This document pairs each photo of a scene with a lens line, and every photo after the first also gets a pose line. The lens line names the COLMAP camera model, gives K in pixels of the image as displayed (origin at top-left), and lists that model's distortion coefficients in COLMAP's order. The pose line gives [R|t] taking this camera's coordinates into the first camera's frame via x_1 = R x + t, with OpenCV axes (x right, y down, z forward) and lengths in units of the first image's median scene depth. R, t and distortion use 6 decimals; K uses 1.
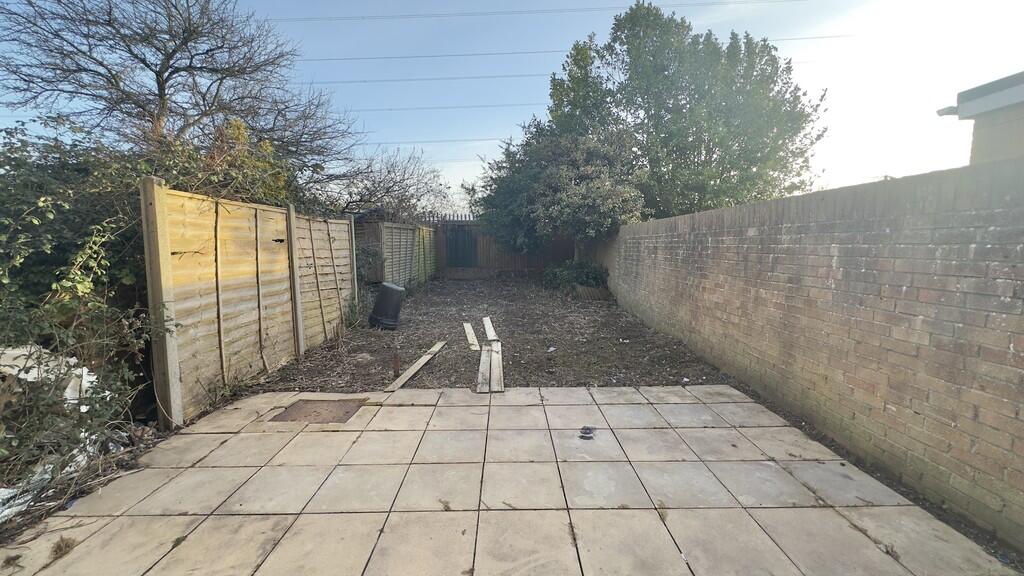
lens RADIAL K [[407.2, 0, 511.1], [0, 407.2, 287.9], [0, 0, 1]] dist [-0.005028, 0.000997]
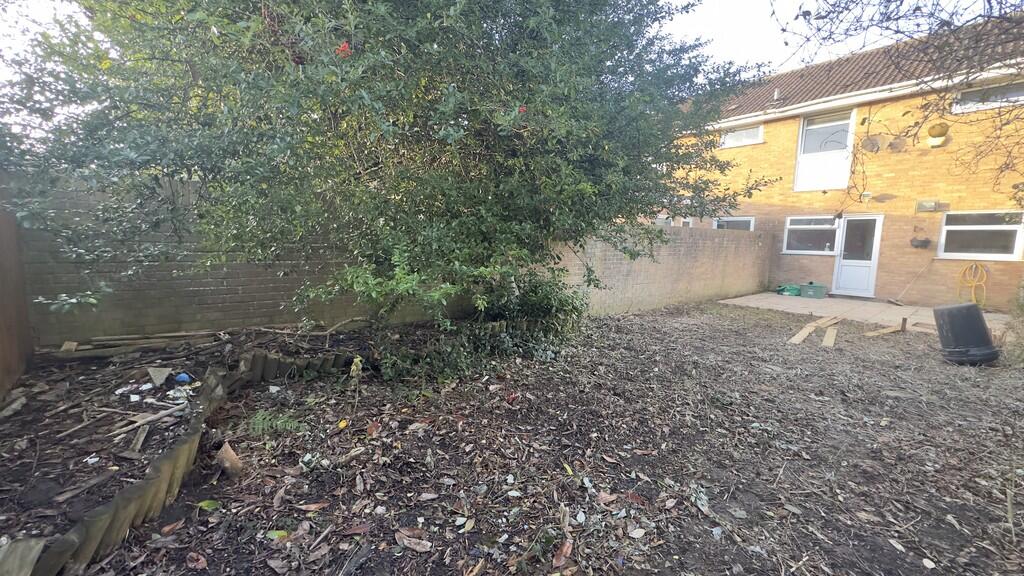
lens RADIAL K [[407.2, 0, 511.1], [0, 407.2, 287.9], [0, 0, 1]] dist [-0.005028, 0.000997]
pose [[-0.635478, -0.103039, 0.765213, -0.662214], [0.064070, 0.980601, 0.185249, -0.451258], [-0.769456, 0.166749, -0.616548, 4.097242]]
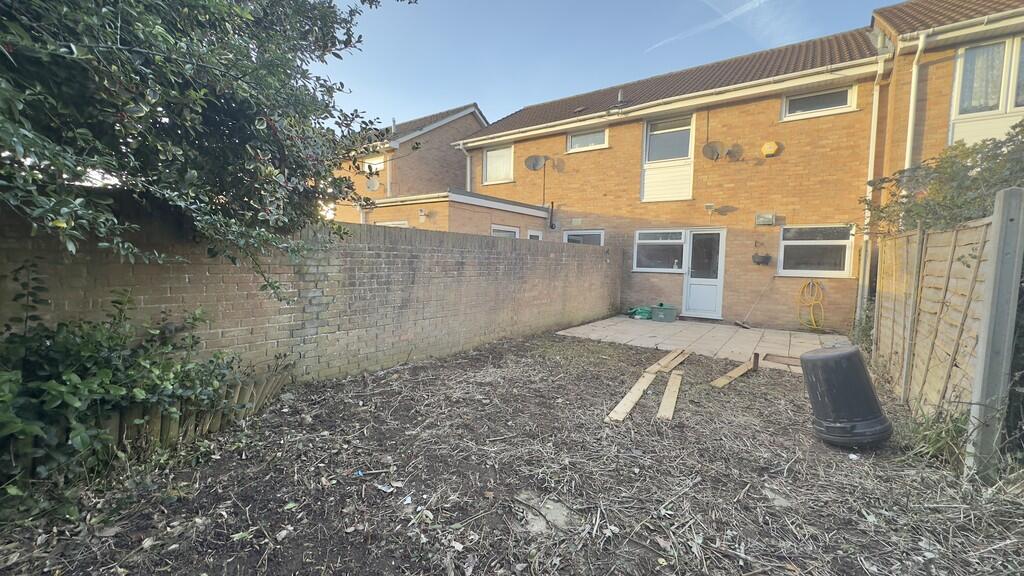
lens RADIAL K [[407.2, 0, 511.1], [0, 407.2, 287.9], [0, 0, 1]] dist [-0.005028, 0.000997]
pose [[-0.809242, -0.056480, 0.584754, -0.512097], [0.042865, 0.987038, 0.154656, -0.339621], [-0.585909, 0.150220, -0.796332, 3.128824]]
